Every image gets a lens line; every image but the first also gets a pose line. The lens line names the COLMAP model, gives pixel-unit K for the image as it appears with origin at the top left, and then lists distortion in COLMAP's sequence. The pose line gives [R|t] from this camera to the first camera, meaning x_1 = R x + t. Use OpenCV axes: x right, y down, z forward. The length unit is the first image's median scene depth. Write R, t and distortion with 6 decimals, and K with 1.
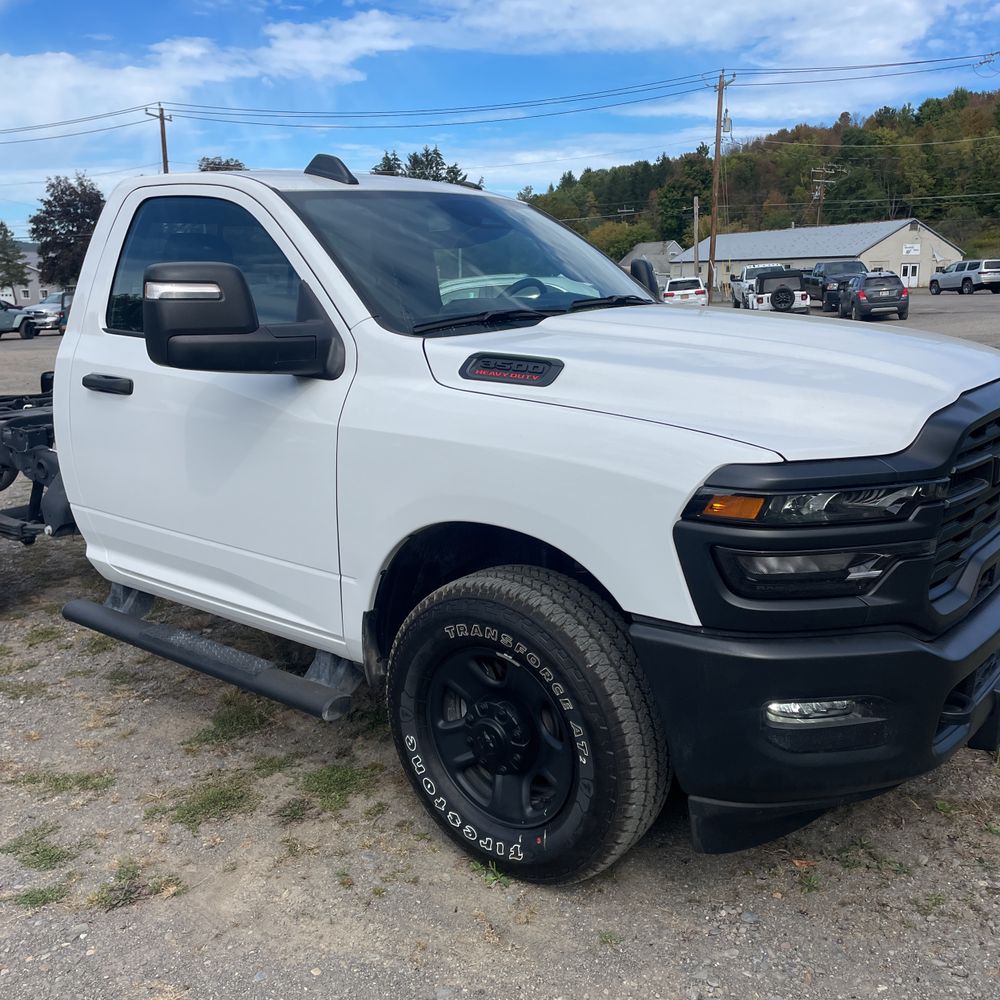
lens RADIAL K [[1005.7, 0, 501.2], [0, 1005.7, 495.0], [0, 0, 1]] dist [0.038834, 0.000000]
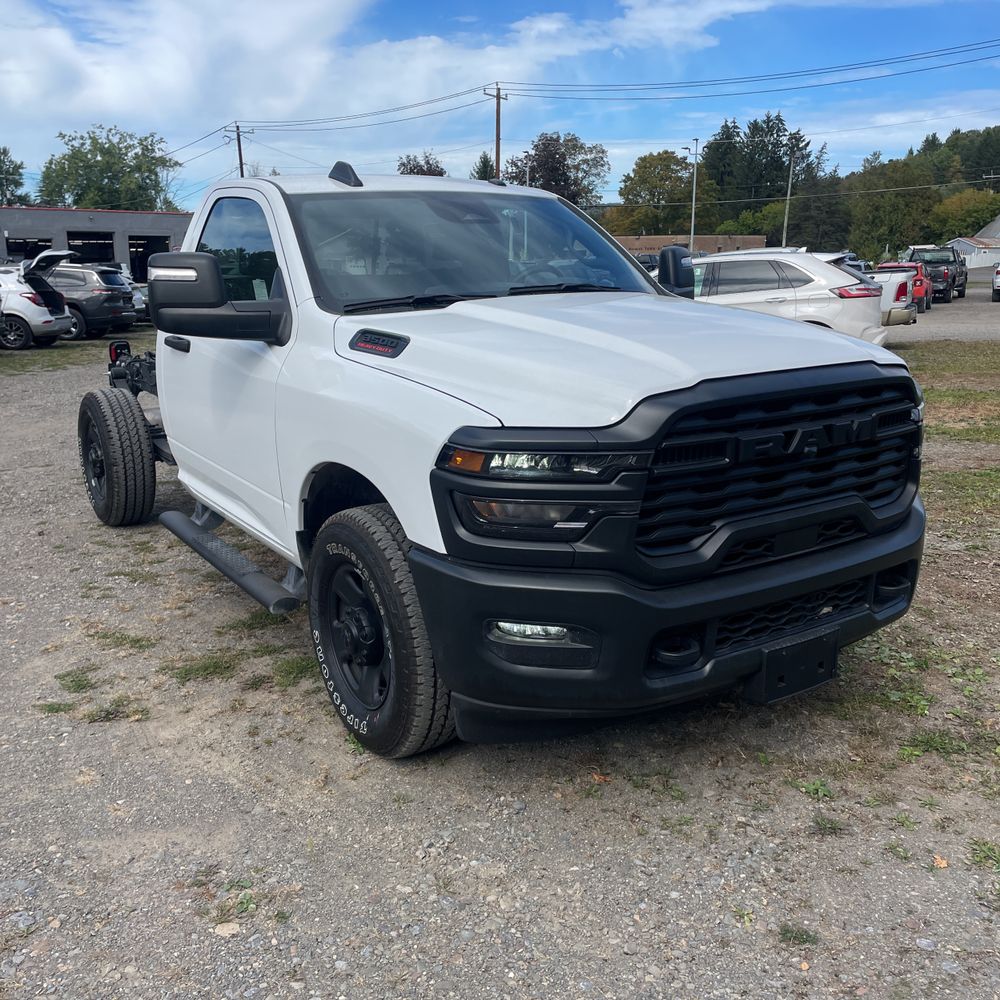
lens RADIAL K [[1005.7, 0, 499.9], [0, 1005.7, 495.0], [0, 0, 1]] dist [0.038834, 0.000000]
pose [[0.949367, 0.084826, -0.302501, 0.432770], [-0.076746, 0.996306, 0.038522, 0.002297], [0.304651, -0.013356, 0.952370, -0.116317]]
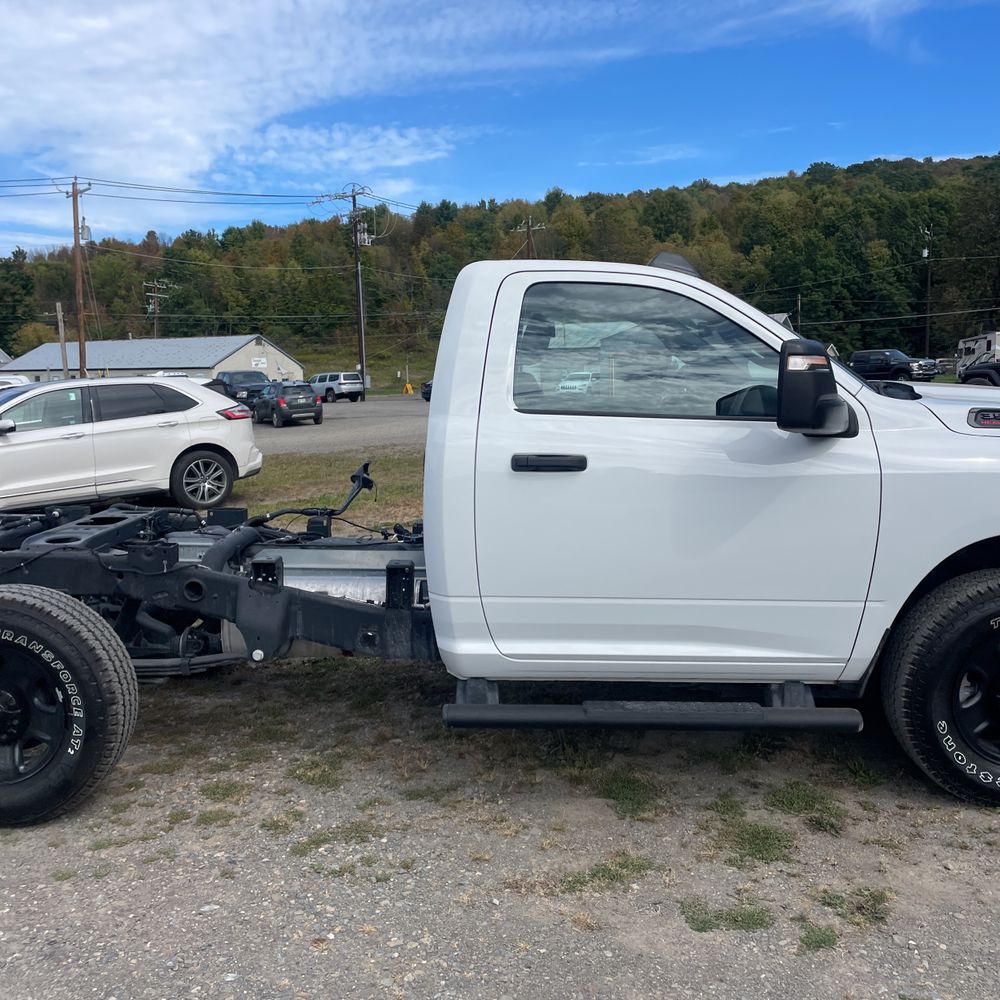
lens RADIAL K [[1005.7, 0, 521.0], [0, 1005.7, 501.4], [0, 0, 1]] dist [0.038834, 0.000000]
pose [[0.788617, -0.073021, 0.610534, -1.065072], [0.134334, 0.989398, -0.055183, -0.022324], [-0.600031, 0.125534, 0.790066, 0.260280]]
